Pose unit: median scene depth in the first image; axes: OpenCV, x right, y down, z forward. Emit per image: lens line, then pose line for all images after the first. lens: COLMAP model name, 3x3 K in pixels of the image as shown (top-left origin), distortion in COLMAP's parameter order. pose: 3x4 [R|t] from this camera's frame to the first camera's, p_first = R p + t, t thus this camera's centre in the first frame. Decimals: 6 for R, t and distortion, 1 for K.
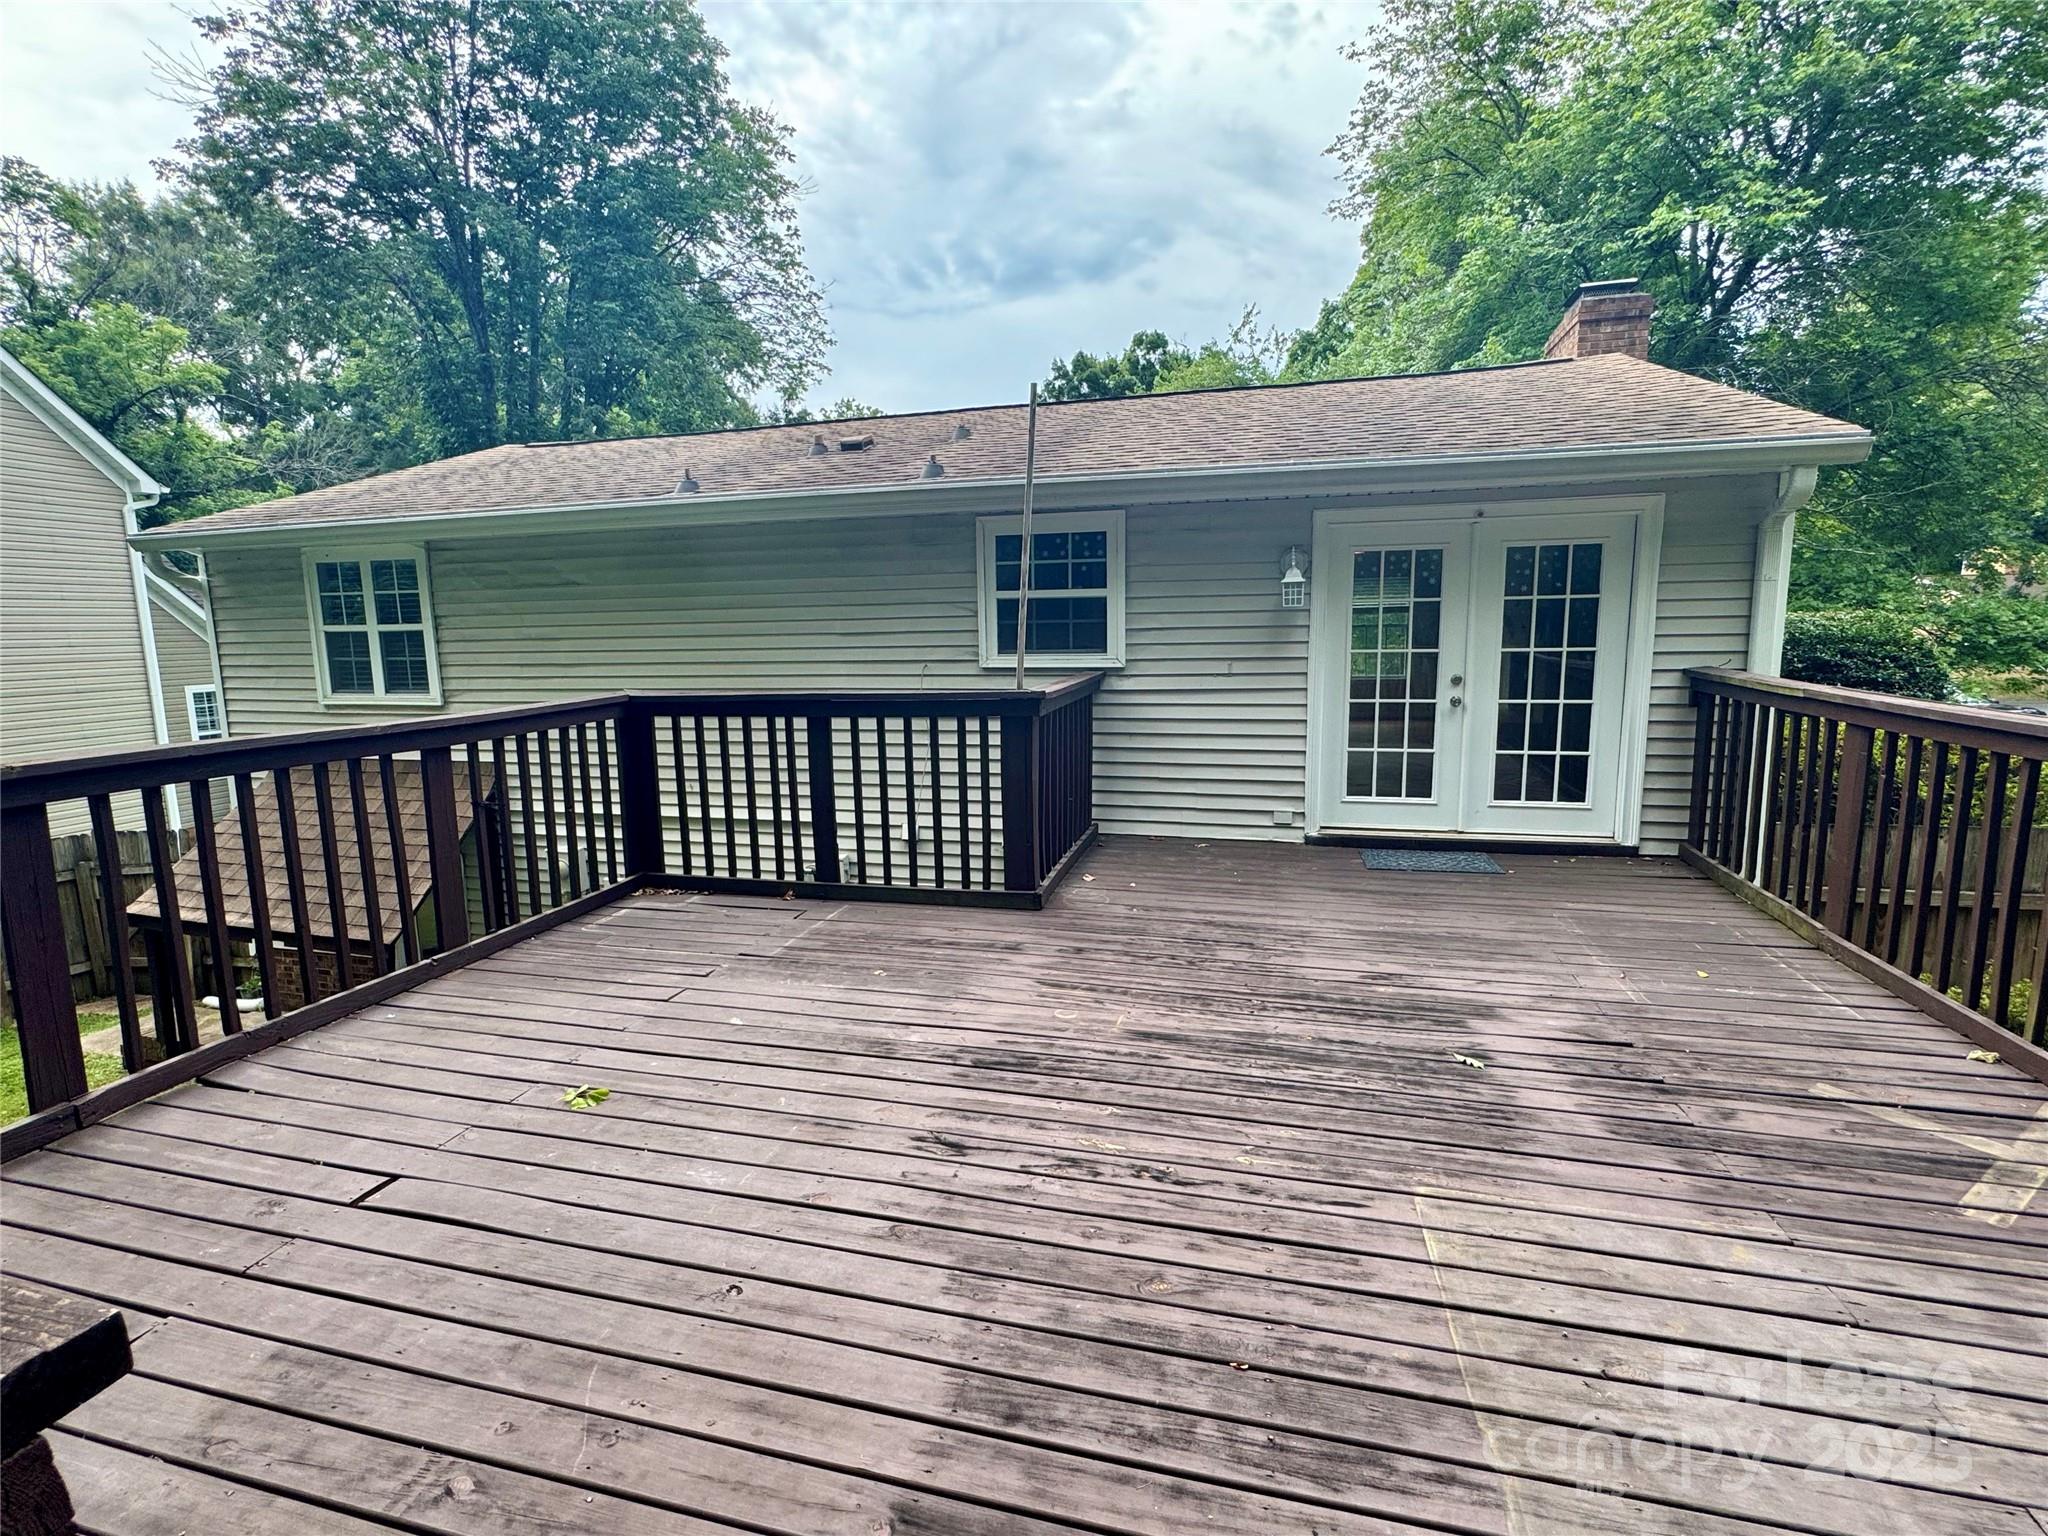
lens RADIAL K [[972.4, 0, 1033.2], [0, 972.4, 771.1], [0, 0, 1]] dist [-0.003924, 0.000142]
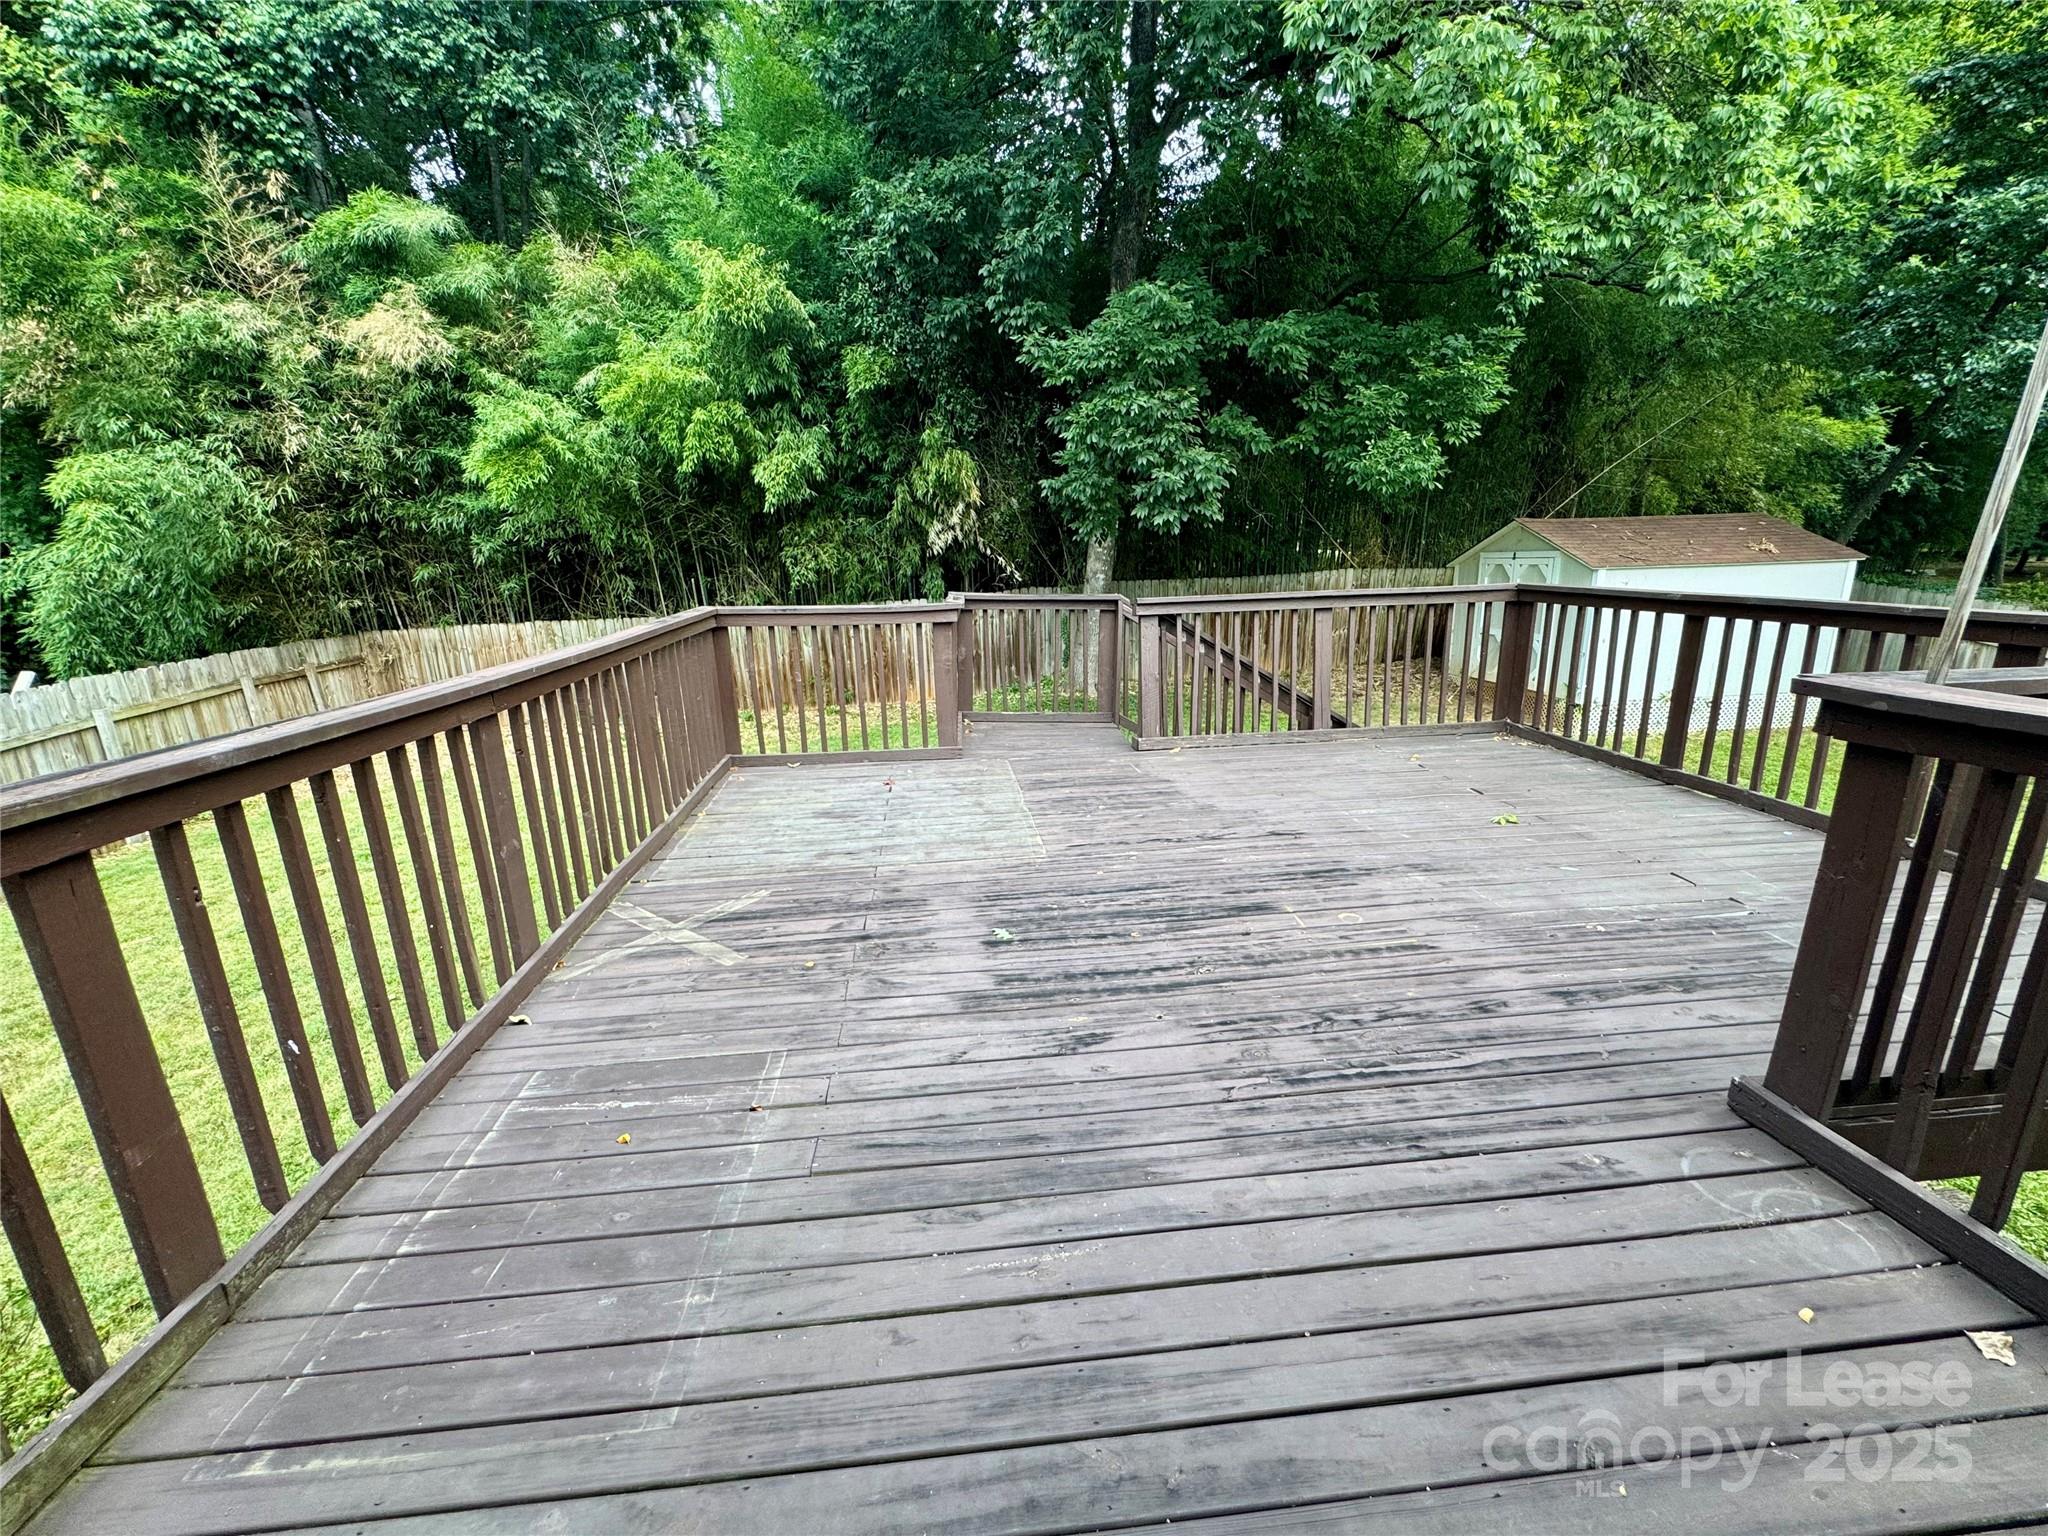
lens RADIAL K [[824.7, 0, 1019.3], [0, 824.7, 761.4], [0, 0, 1]] dist [-0.004266, -0.000404]
pose [[-0.943791, 0.127264, -0.305061, 0.602076], [-0.000376, 0.922496, 0.386007, -0.245350], [0.330542, 0.364425, -0.870596, 1.532536]]
